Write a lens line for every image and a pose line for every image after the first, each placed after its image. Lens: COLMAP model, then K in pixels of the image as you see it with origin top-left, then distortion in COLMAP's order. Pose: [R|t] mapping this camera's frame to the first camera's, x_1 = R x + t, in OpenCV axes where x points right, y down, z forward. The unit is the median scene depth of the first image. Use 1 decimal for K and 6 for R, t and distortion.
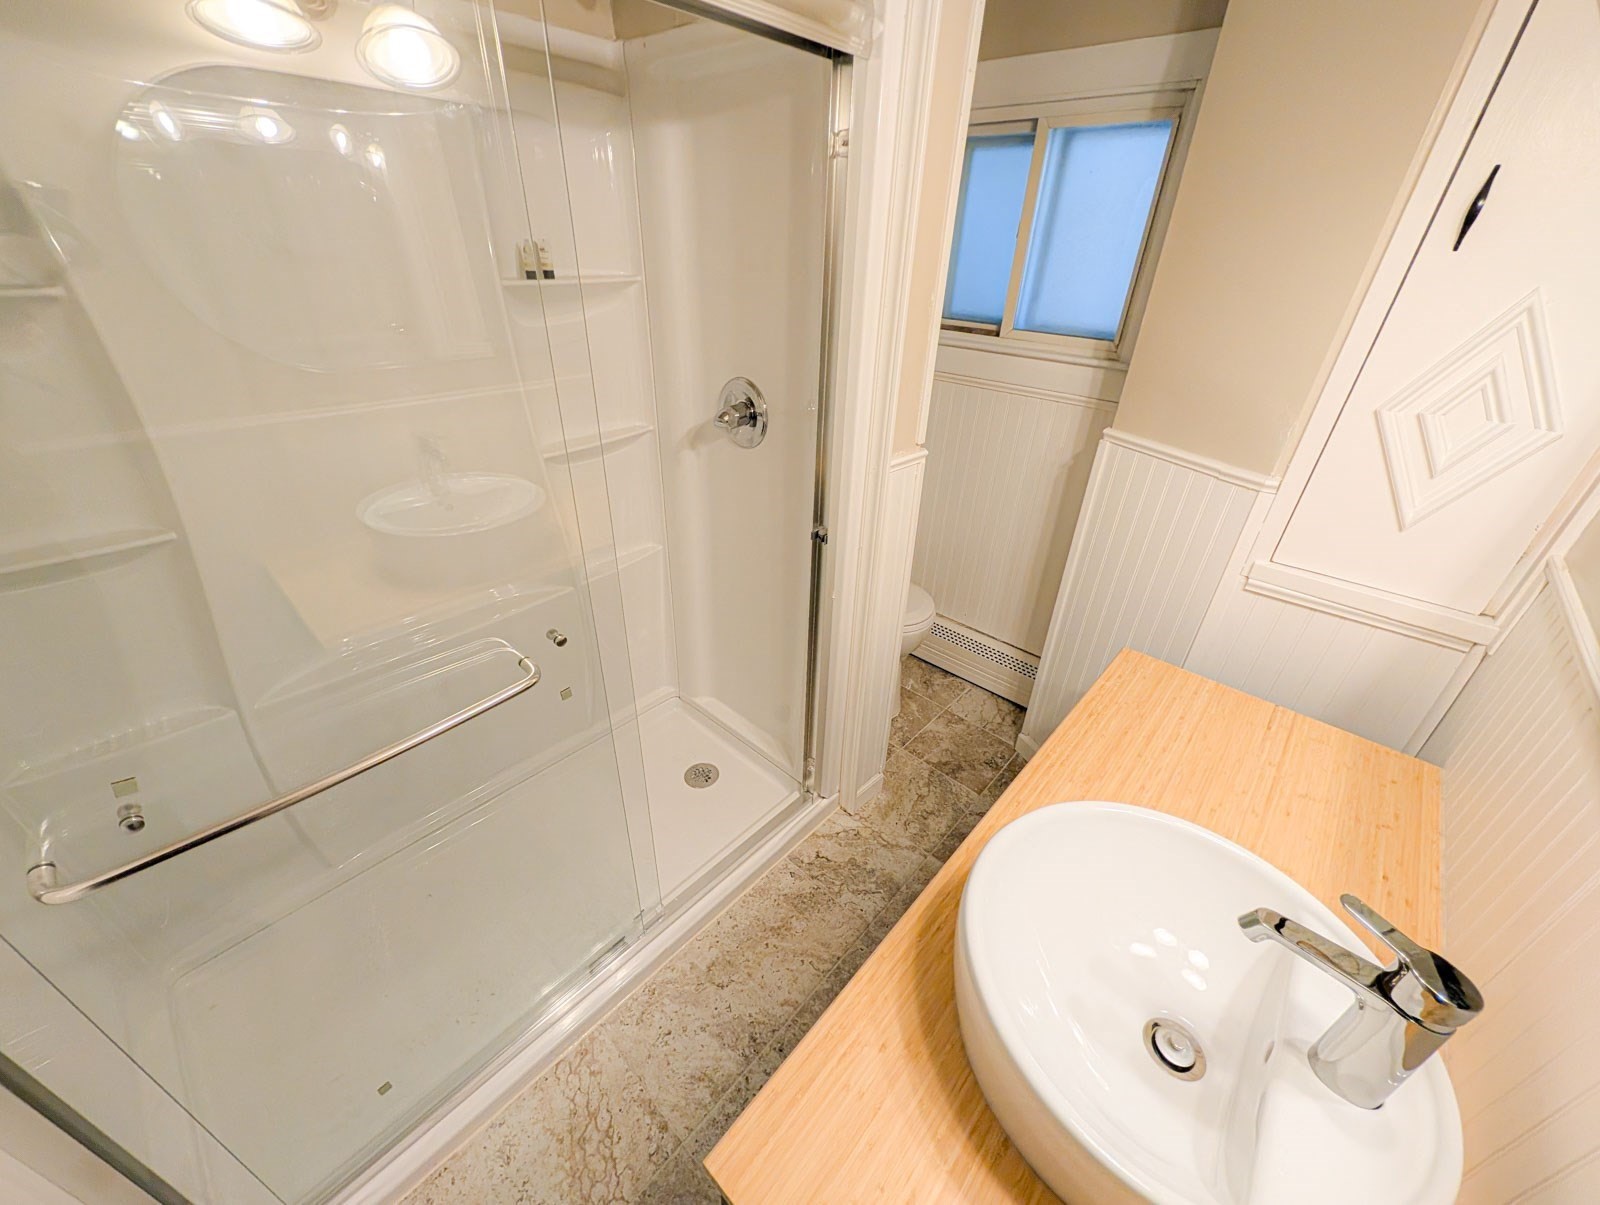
lens RADIAL K [[613.7, 0, 800.0], [0, 613.7, 602.5], [0, 0, 1]] dist [0.000501, 0.000424]
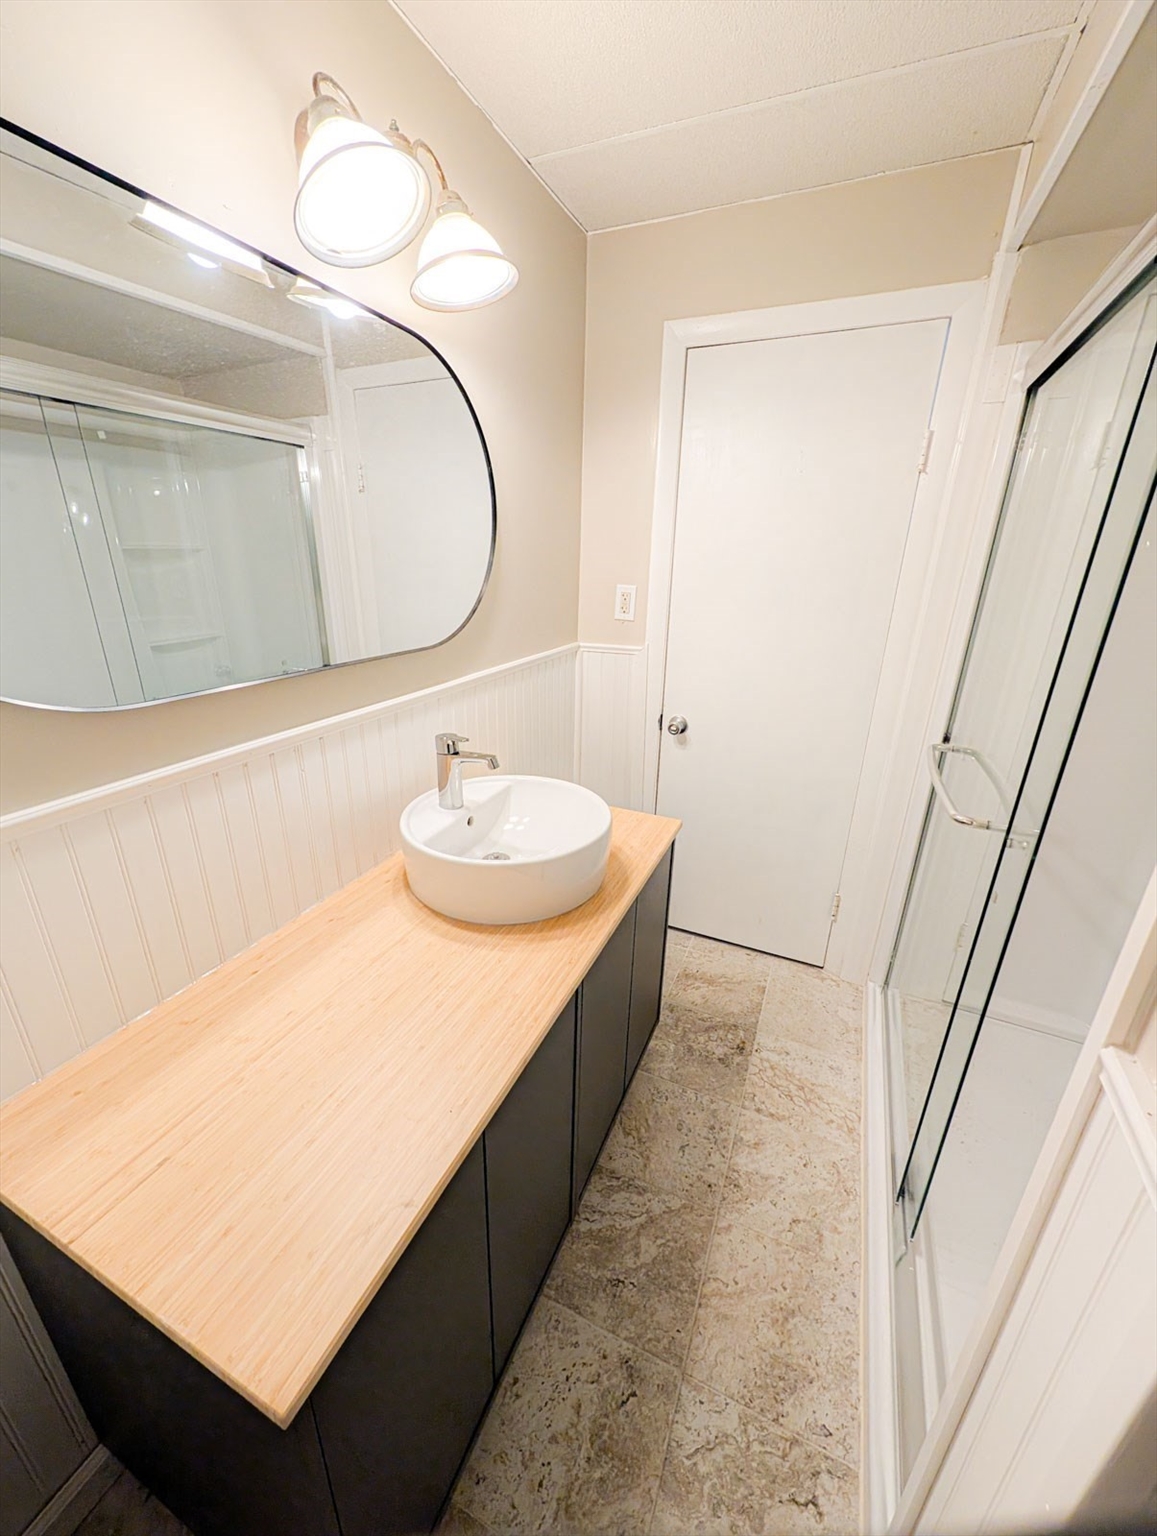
lens RADIAL K [[589.2, 0, 578.5], [0, 589.2, 768.0], [0, 0, 1]] dist [0.000501, 0.000424]
pose [[-0.949974, 0.057898, -0.306915, 0.437034], [-0.200889, 0.639159, 0.742374, -0.442566], [0.239150, 0.766892, -0.595554, 0.933869]]
